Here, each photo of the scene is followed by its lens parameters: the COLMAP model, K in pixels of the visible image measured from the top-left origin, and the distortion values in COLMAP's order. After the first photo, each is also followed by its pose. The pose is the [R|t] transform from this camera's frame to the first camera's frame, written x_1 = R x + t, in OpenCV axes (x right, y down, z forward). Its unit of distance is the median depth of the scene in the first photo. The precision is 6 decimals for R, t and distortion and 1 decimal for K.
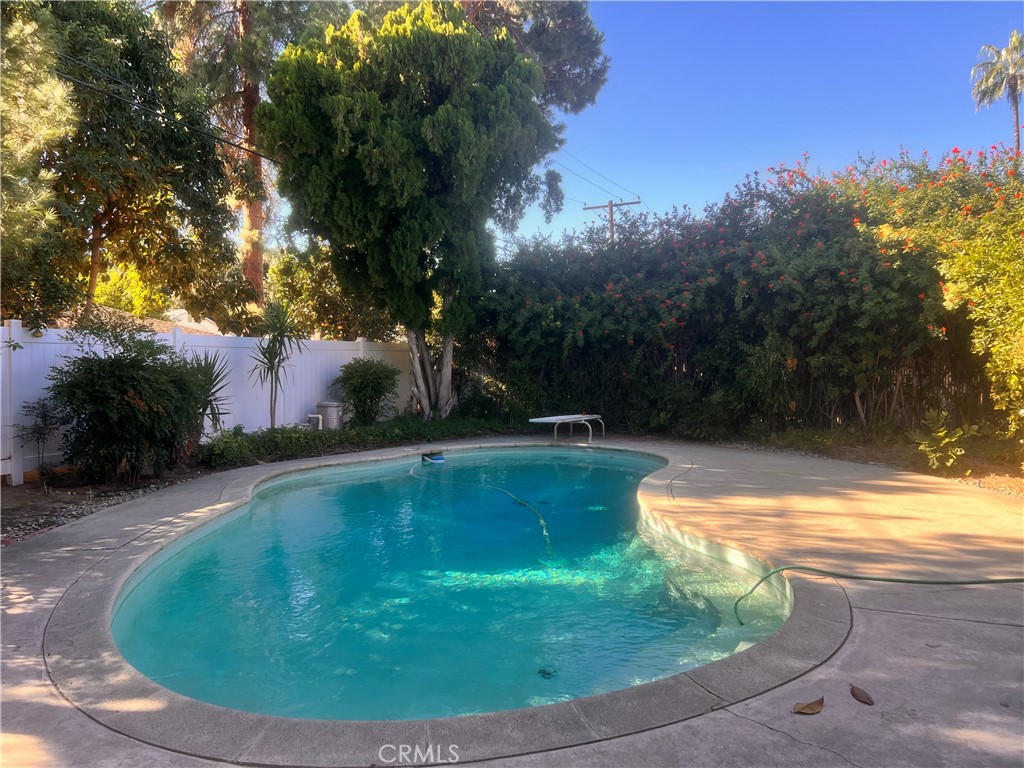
lens RADIAL K [[772.0, 0, 505.8], [0, 772.0, 386.8], [0, 0, 1]] dist [0.046862, -0.048900]
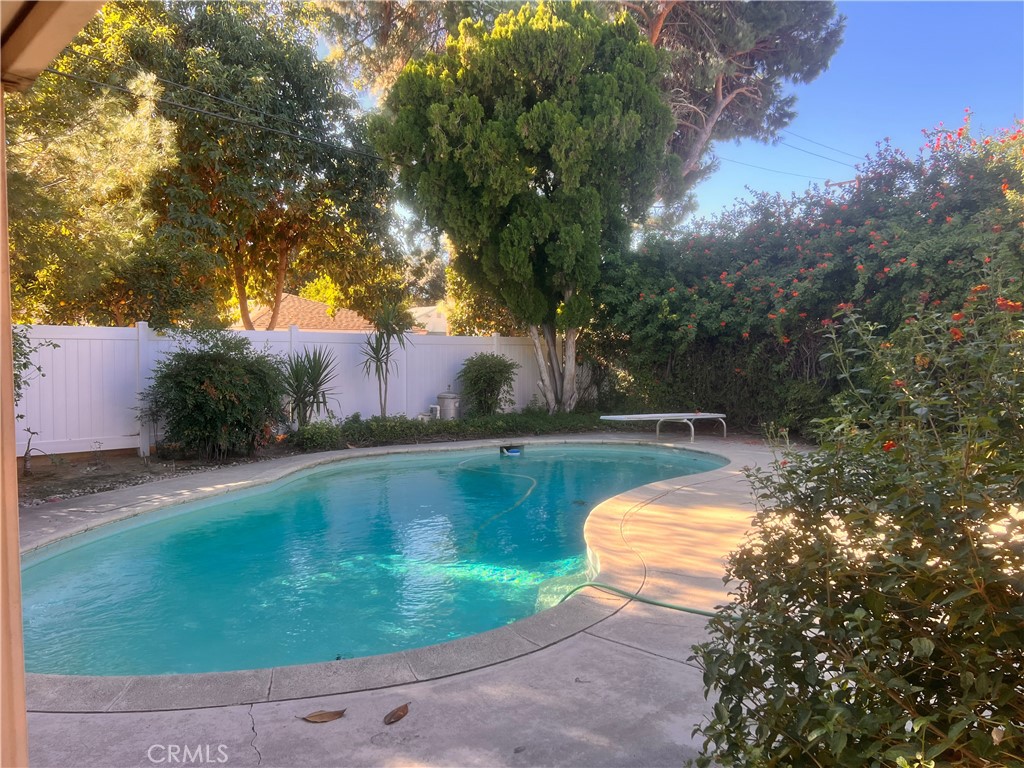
lens RADIAL K [[772.0, 0, 505.8], [0, 772.0, 386.8], [0, 0, 1]] dist [0.046862, -0.048900]
pose [[0.936927, 0.018237, -0.349049, 0.232803], [-0.014277, 0.999801, 0.013915, -0.006154], [0.349233, -0.008054, 0.937001, 0.038556]]
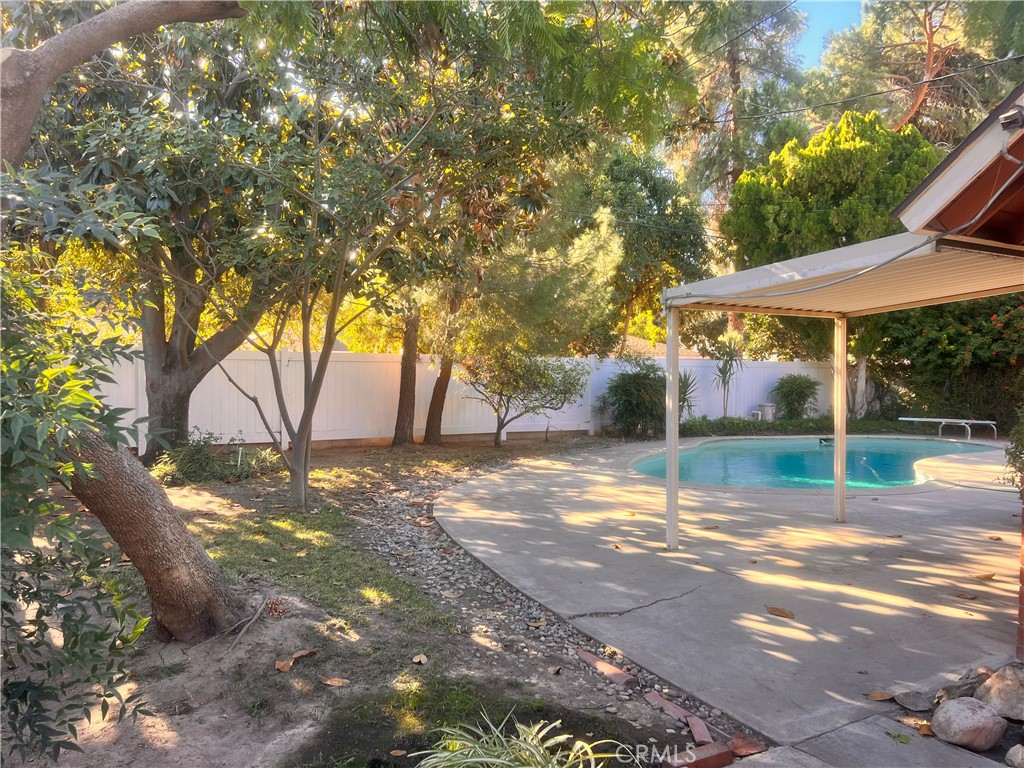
lens RADIAL K [[765.3, 0, 513.3], [0, 765.3, 380.8], [0, 0, 1]] dist [0.049551, -0.041400]
pose [[0.807364, 0.011934, -0.589933, 0.266332], [-0.026317, 0.999529, -0.015797, 0.014061], [0.589466, 0.028279, 0.807298, -0.509091]]
